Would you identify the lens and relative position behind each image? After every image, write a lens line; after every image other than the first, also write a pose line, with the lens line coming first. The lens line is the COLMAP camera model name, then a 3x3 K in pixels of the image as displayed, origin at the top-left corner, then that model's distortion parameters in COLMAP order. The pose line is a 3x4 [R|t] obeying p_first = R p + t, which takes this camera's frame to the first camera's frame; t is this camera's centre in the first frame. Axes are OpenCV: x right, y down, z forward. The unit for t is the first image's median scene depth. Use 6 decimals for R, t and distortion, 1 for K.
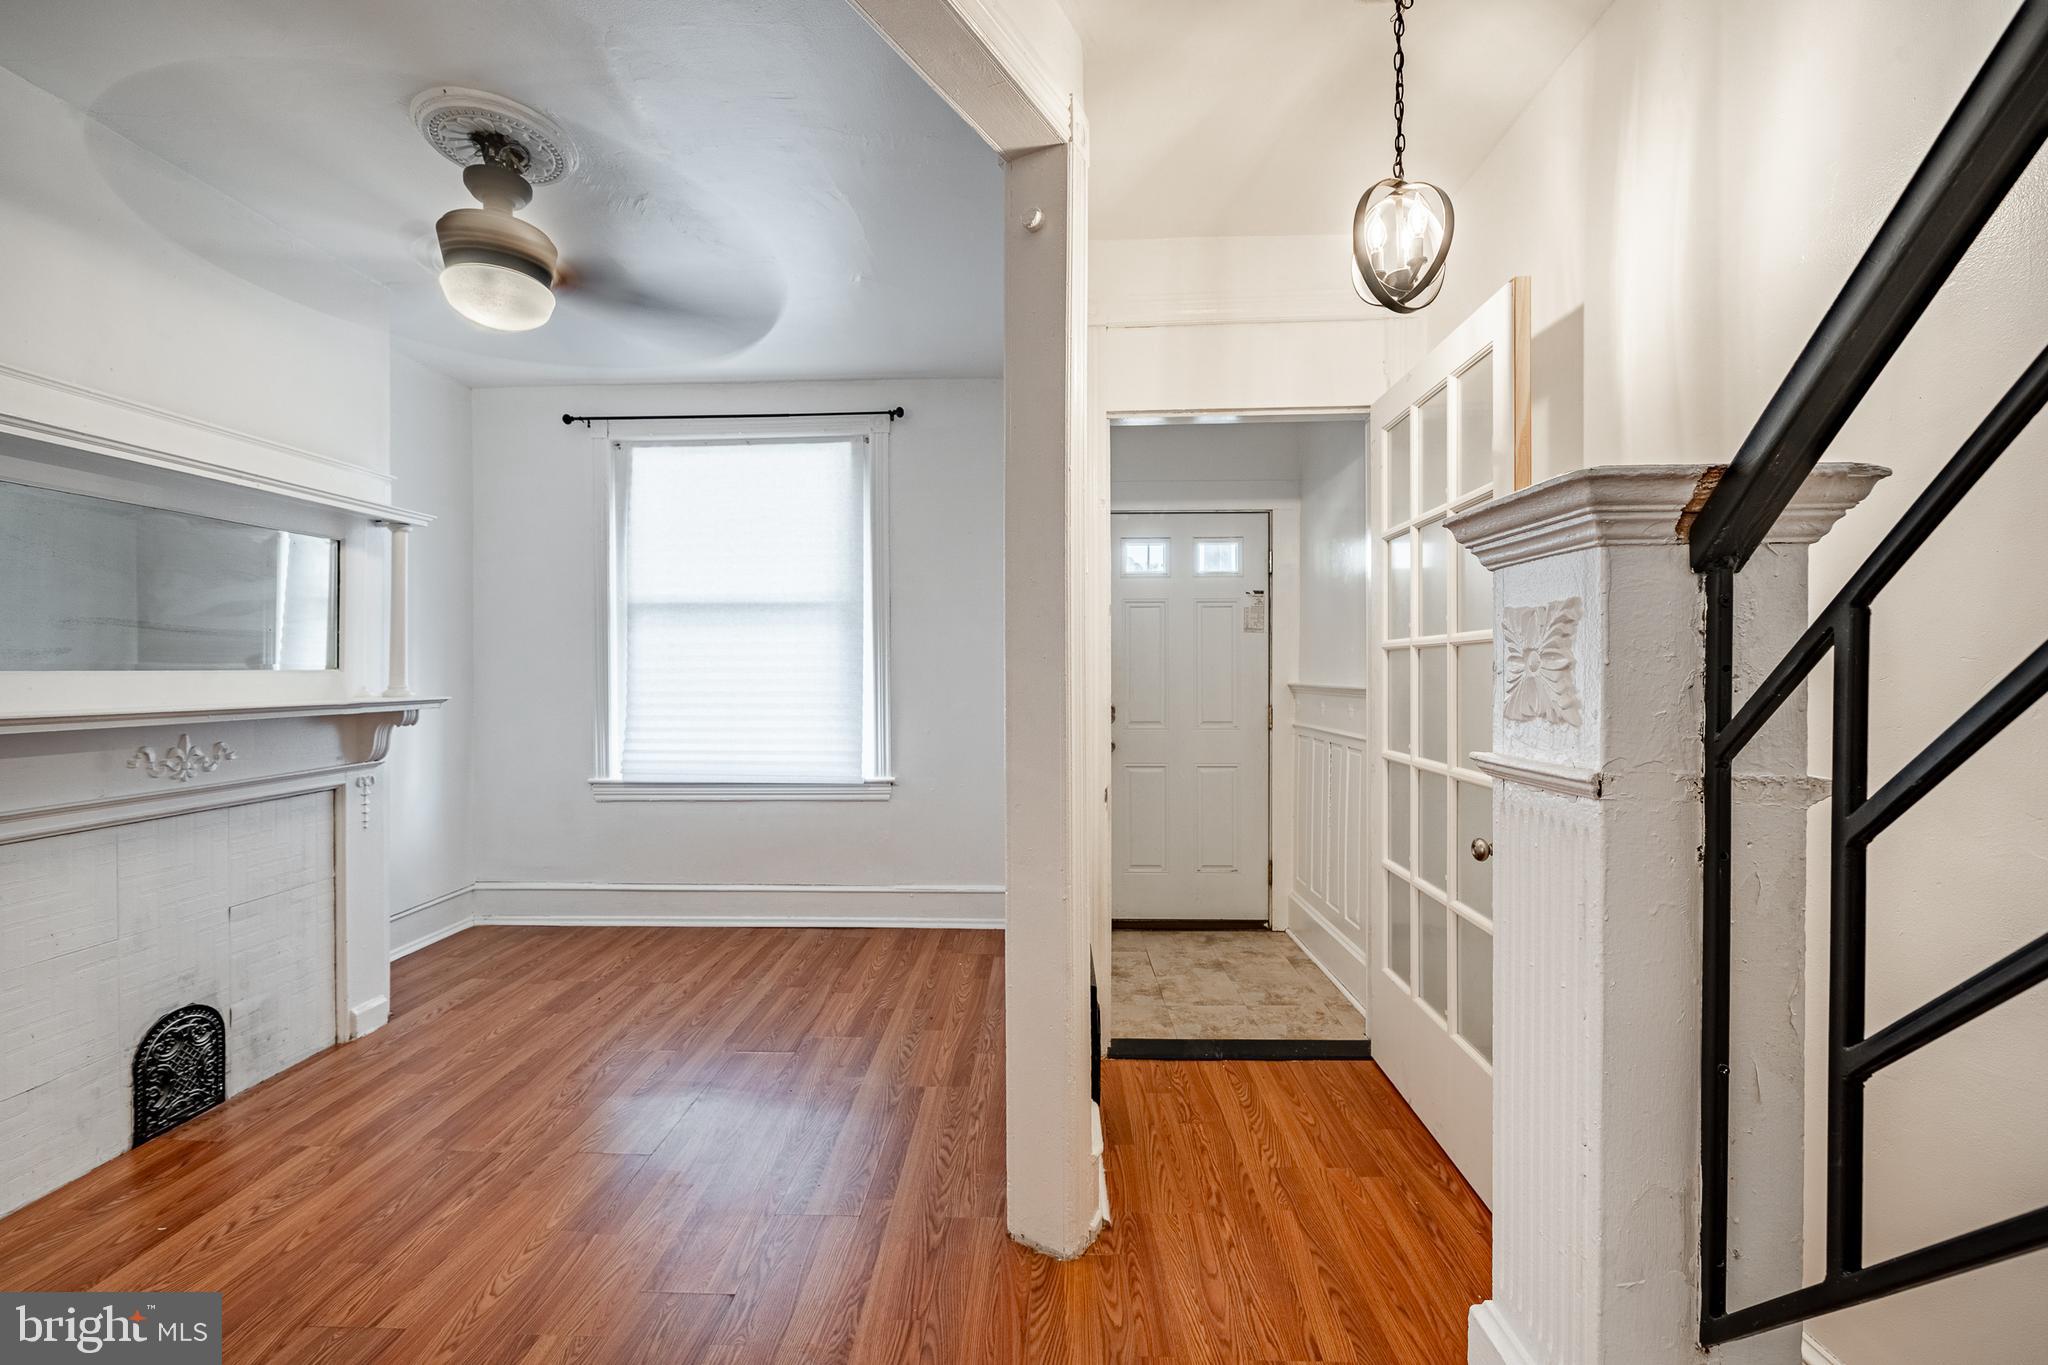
lens RADIAL K [[833.6, 0, 1018.2], [0, 833.6, 668.2], [0, 0, 1]] dist [-0.001834, -0.000300]
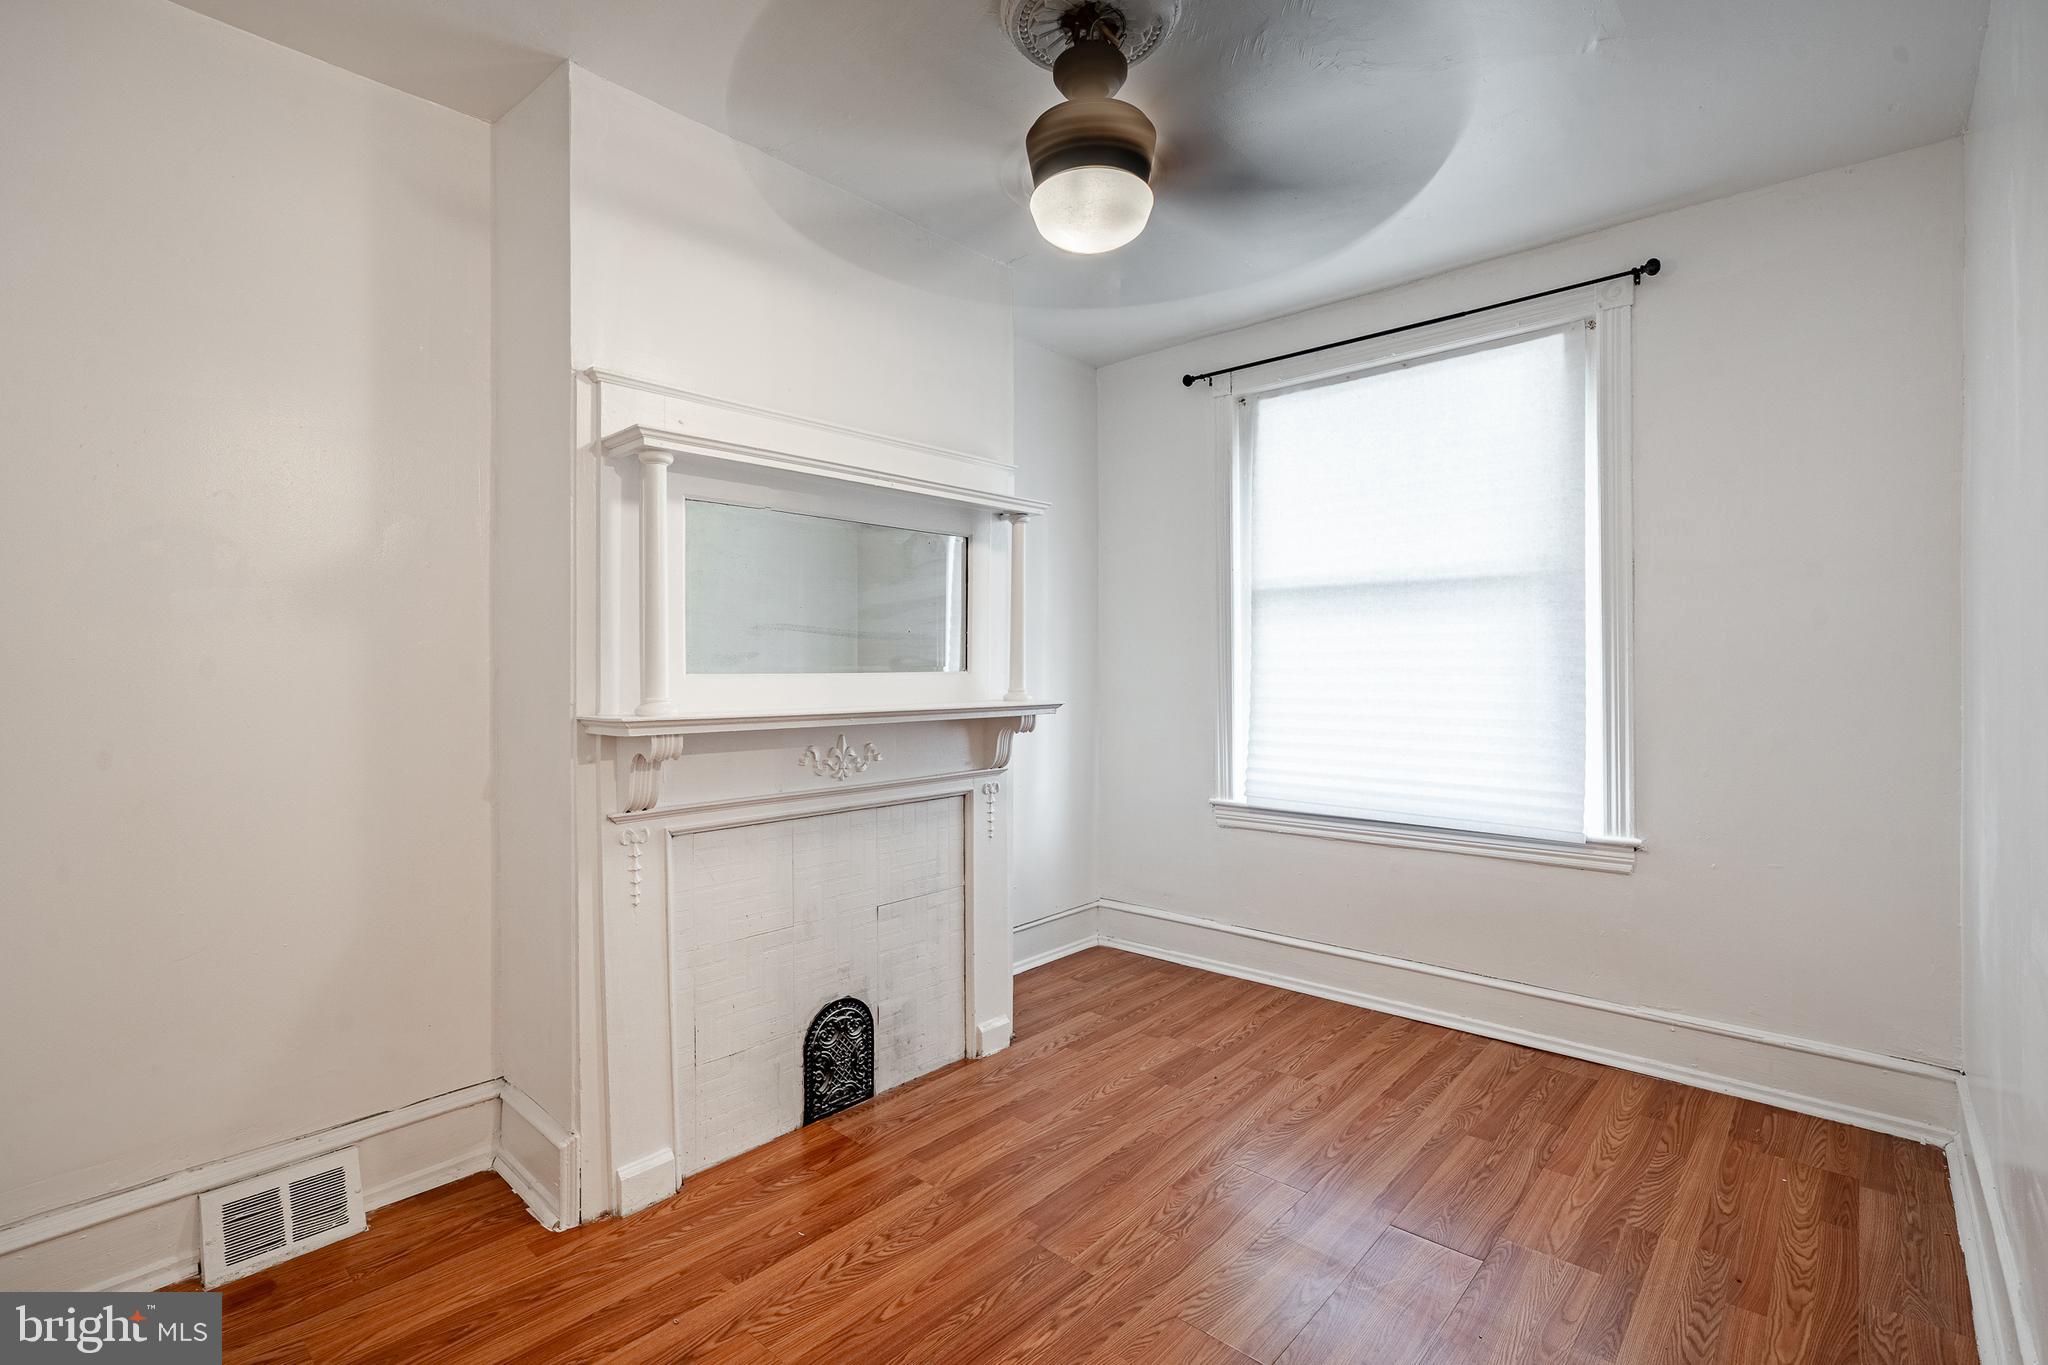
lens RADIAL K [[914.1, 0, 1008.4], [0, 914.1, 670.8], [0, 0, 1]] dist [-0.000761, 0.000104]
pose [[0.755849, 0.003187, -0.654738, -0.085311], [0.001014, 0.999981, 0.006039, -0.005144], [0.654745, -0.005228, 0.755832, 0.226734]]
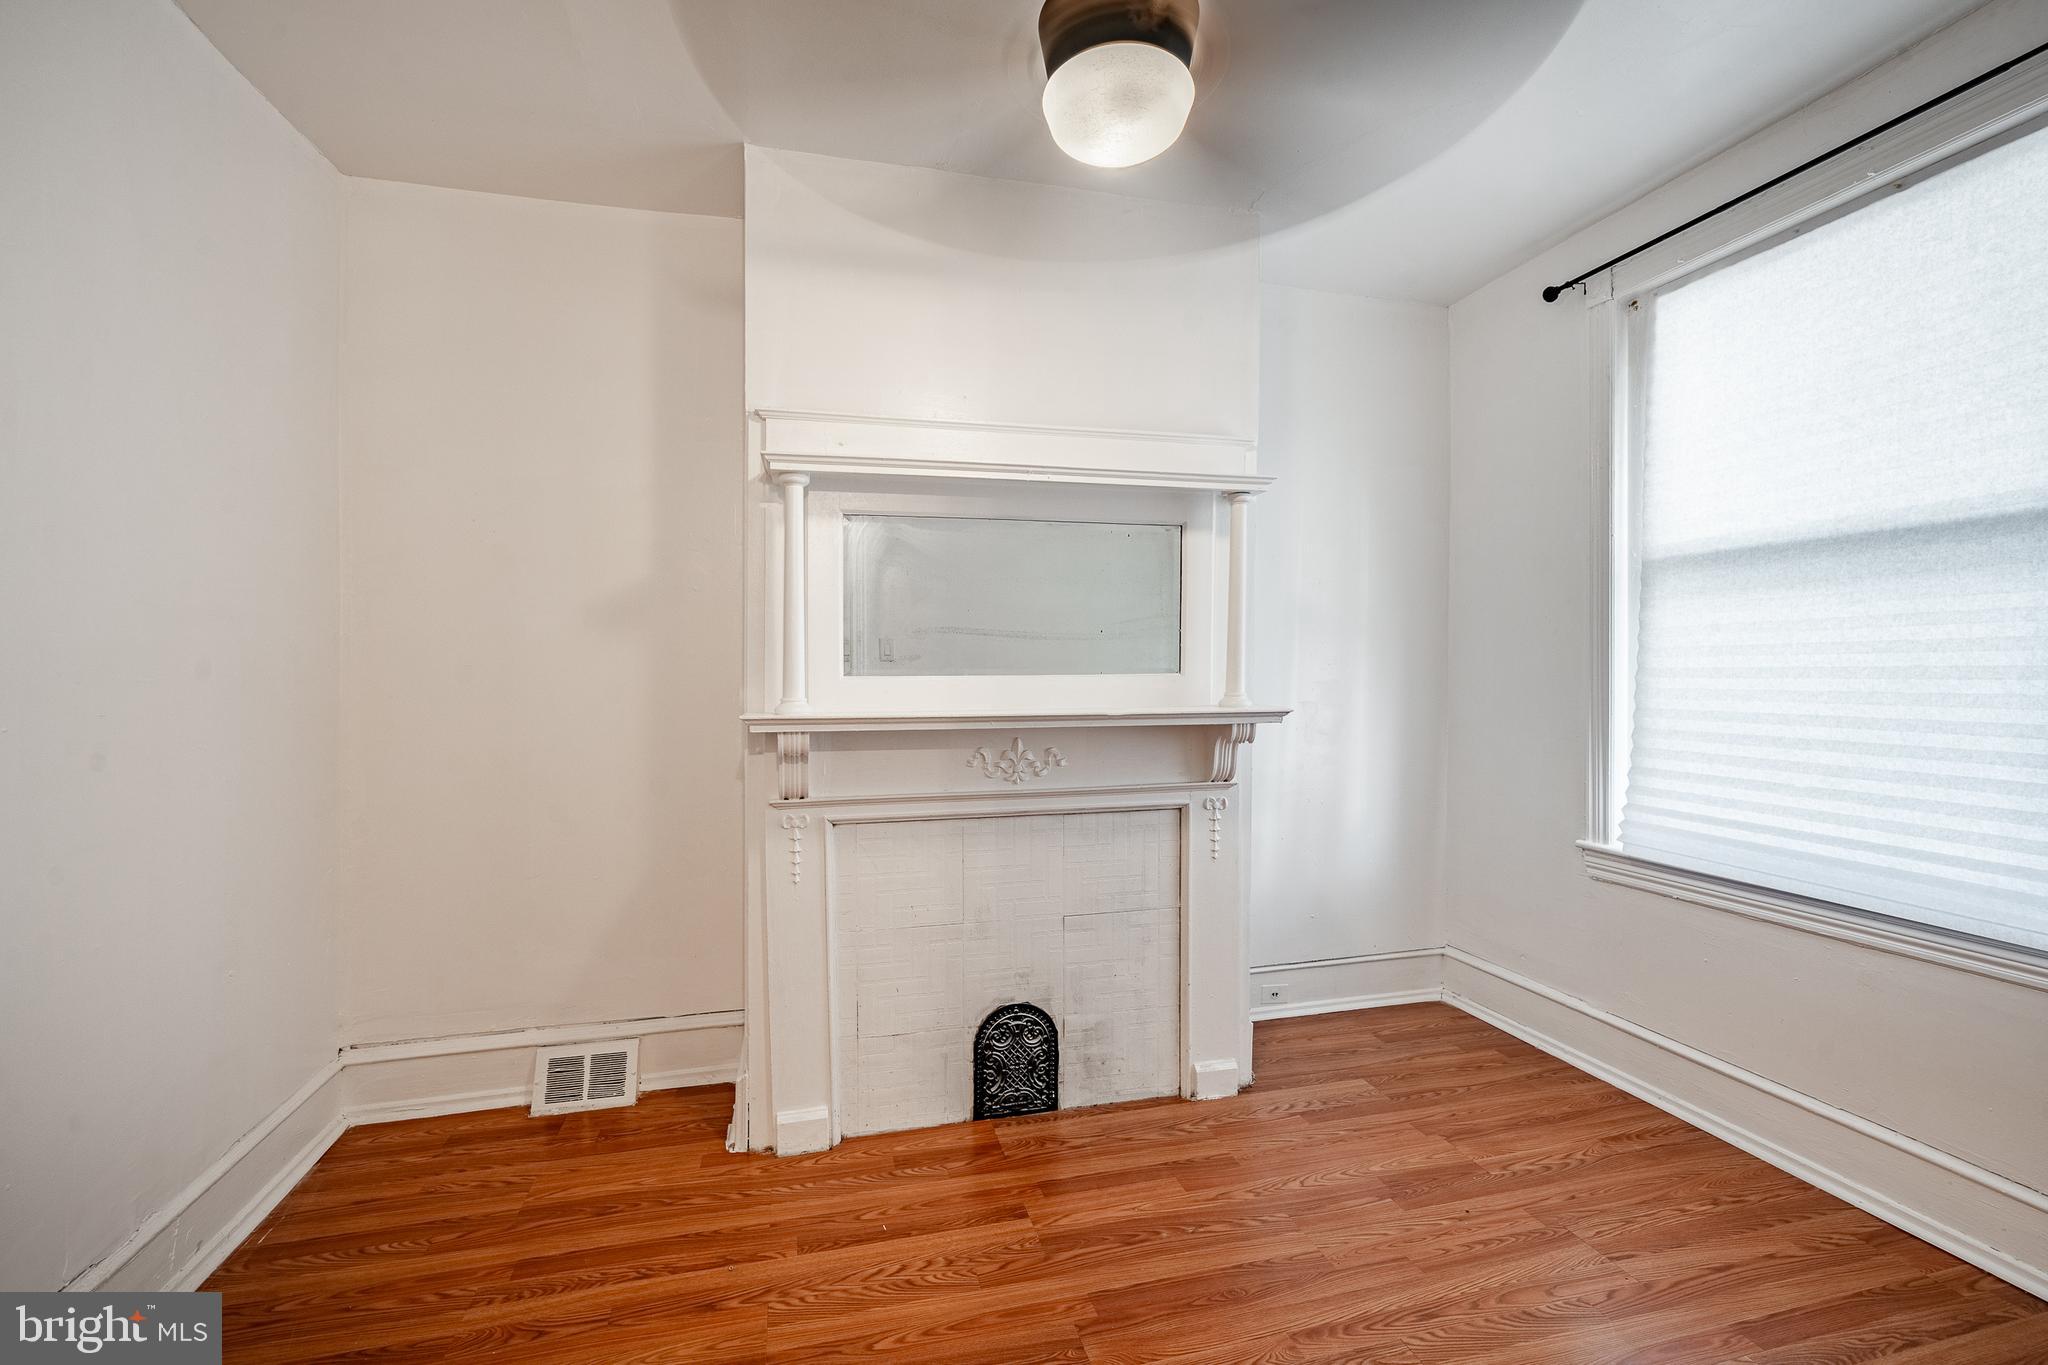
lens RADIAL K [[847.9, 0, 1077.6], [0, 847.9, 681.1], [0, 0, 1]] dist [-0.002695, -0.000154]
pose [[0.274952, 0.013937, -0.961357, 0.012138], [0.005882, 0.999852, 0.016178, -0.005055], [0.961440, -0.010103, 0.274829, 0.638174]]
